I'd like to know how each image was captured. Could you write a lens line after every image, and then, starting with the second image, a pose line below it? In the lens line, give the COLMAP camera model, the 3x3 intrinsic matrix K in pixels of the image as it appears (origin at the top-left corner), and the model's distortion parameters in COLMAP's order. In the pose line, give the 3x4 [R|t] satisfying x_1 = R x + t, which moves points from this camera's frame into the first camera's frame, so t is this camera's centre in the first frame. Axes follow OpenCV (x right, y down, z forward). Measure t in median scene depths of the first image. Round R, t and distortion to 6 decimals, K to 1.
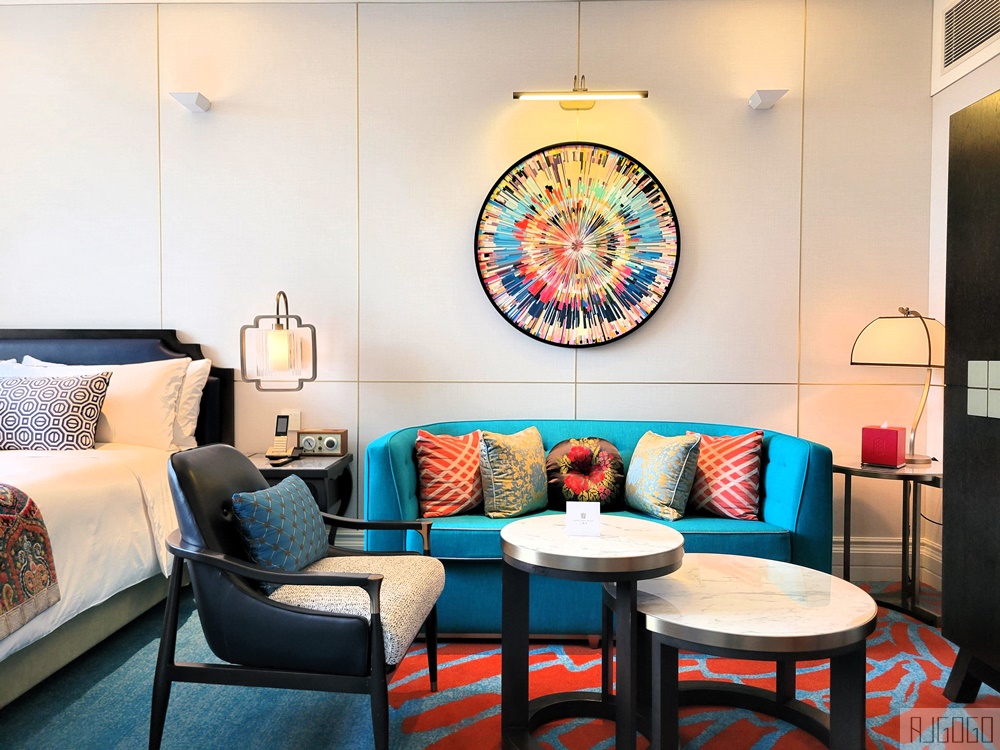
lens RADIAL K [[753.8, 0, 496.0], [0, 753.8, 373.1], [0, 0, 1]] dist [0.050778, -0.041658]
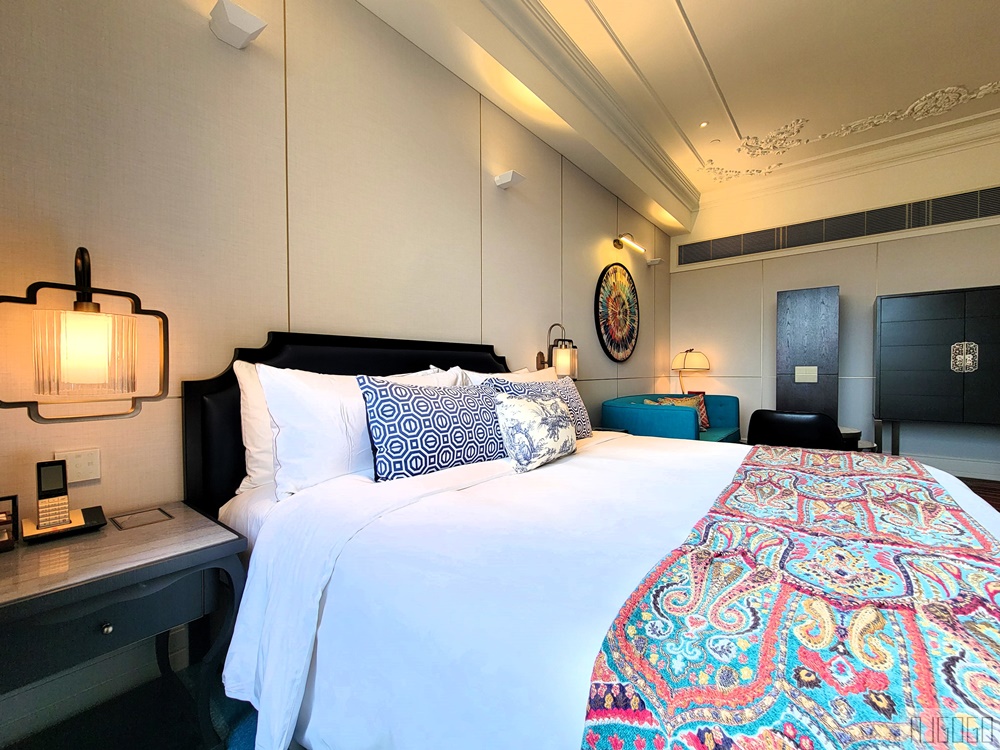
lens RADIAL K [[415.0, 0, 498.1], [0, 415.0, 377.4], [0, 0, 1]] dist [-0.000689, 0.000429]
pose [[0.615896, -0.020191, 0.787569, -1.012543], [0.022618, 0.999713, 0.007942, -0.007286], [-0.787503, 0.012921, 0.616176, 0.559626]]
